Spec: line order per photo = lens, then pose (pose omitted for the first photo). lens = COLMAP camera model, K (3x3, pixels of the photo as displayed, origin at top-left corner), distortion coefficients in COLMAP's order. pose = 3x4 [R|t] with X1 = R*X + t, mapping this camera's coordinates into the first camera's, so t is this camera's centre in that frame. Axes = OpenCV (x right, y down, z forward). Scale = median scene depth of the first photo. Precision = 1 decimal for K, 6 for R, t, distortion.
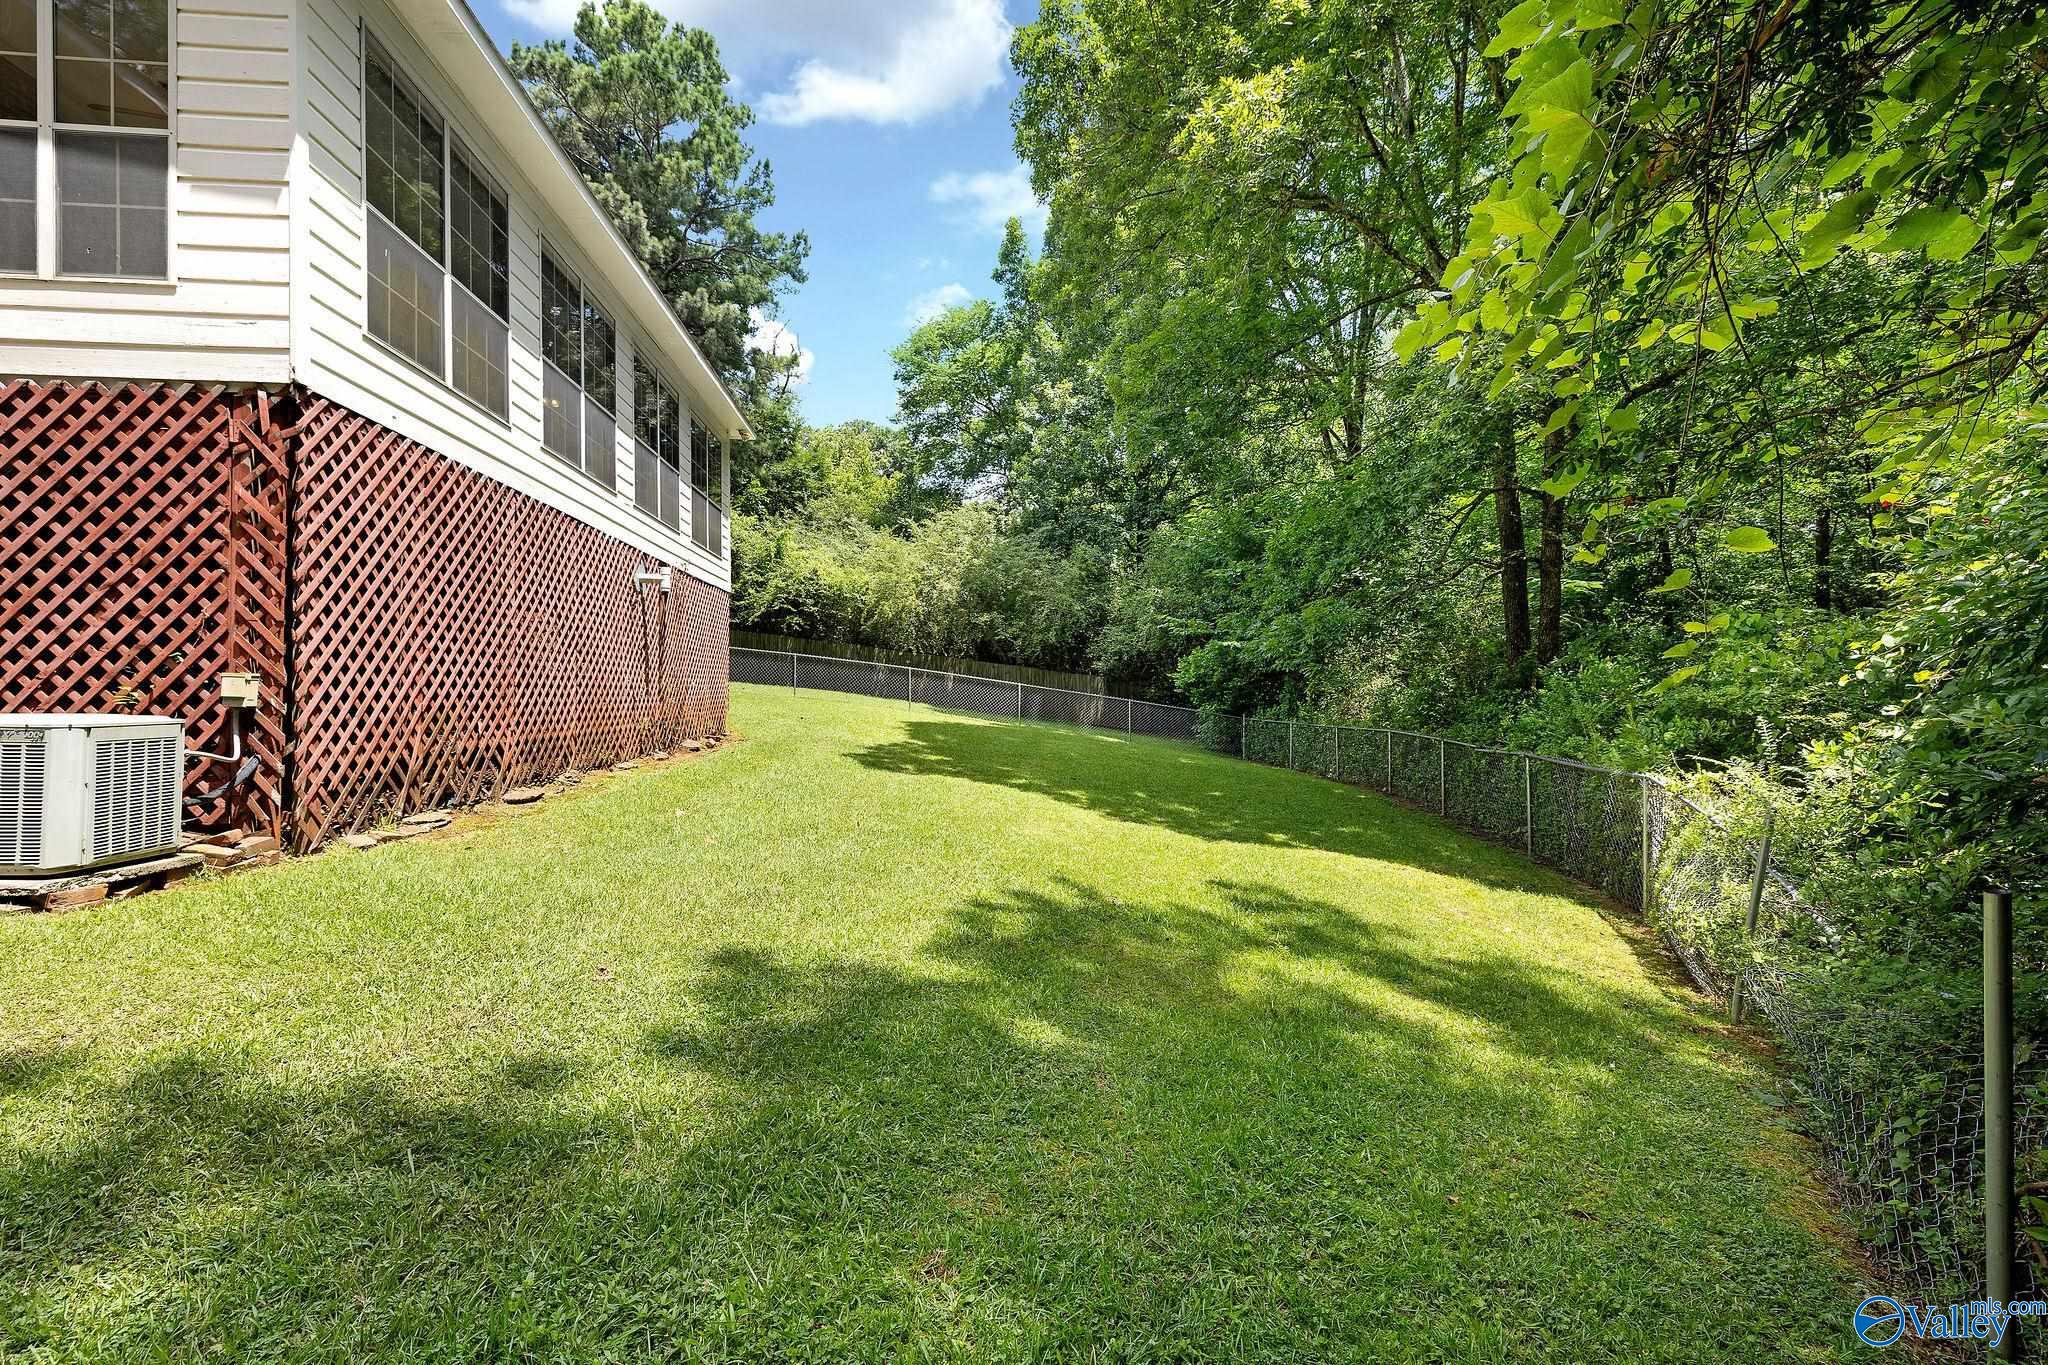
lens RADIAL K [[889.1, 0, 1010.4], [0, 889.1, 672.1], [0, 0, 1]] dist [0.001441, -0.000150]
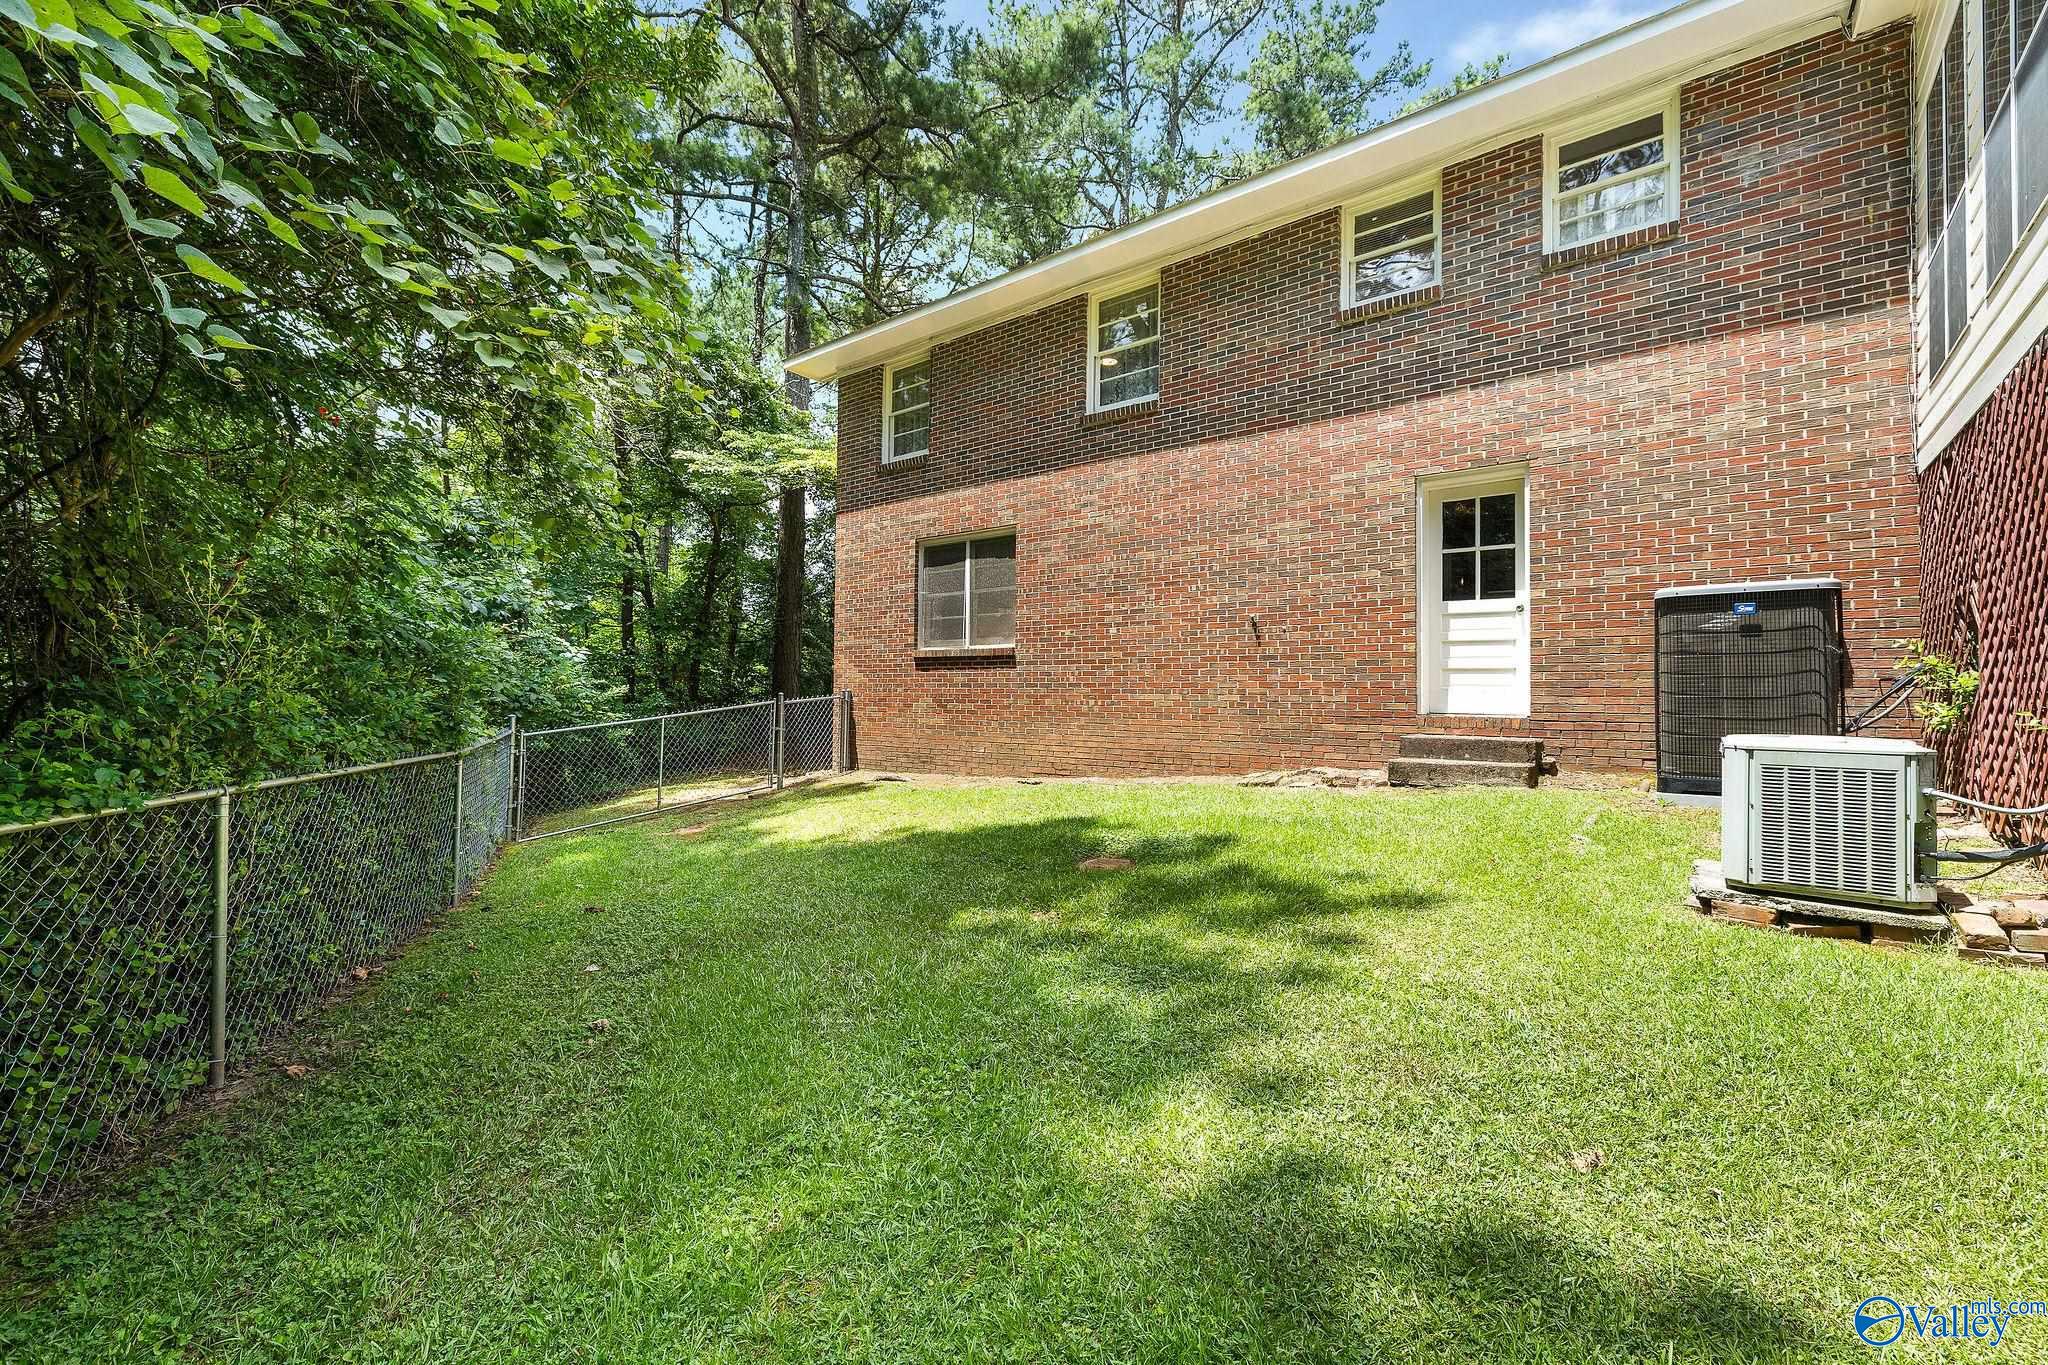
lens RADIAL K [[889.1, 0, 1010.4], [0, 889.1, 672.1], [0, 0, 1]] dist [0.001441, -0.000150]
pose [[-0.705506, -0.028306, -0.708138, 0.288107], [-0.001789, 0.999270, -0.038161, 0.014212], [0.708701, -0.025656, -0.705042, 1.108029]]
